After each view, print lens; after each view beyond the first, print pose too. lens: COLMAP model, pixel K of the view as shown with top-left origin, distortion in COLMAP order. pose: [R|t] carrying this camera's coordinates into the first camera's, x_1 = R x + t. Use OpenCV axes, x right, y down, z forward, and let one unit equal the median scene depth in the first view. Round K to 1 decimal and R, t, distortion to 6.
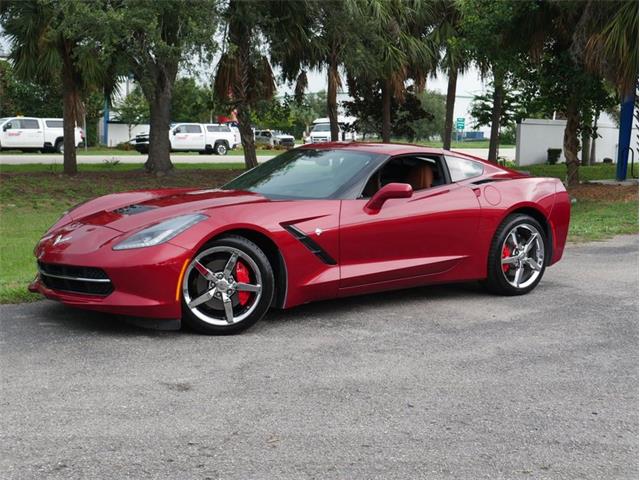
lens RADIAL K [[970.5, 0, 320.0], [0, 970.5, 240.0], [0, 0, 1]] dist [0.015559, 0.011778]
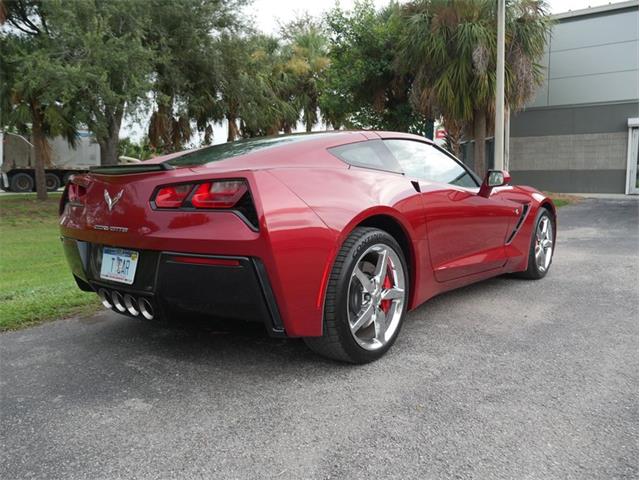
lens RADIAL K [[567.0, 0, 320.0], [0, 567.0, 240.0], [0, 0, 1]] dist [-0.070476, 0.088688]
pose [[0.979534, -0.046514, 0.195833, -0.036447], [0.045439, 0.998917, 0.009981, -0.002507], [-0.196085, -0.000879, 0.980587, 0.170911]]
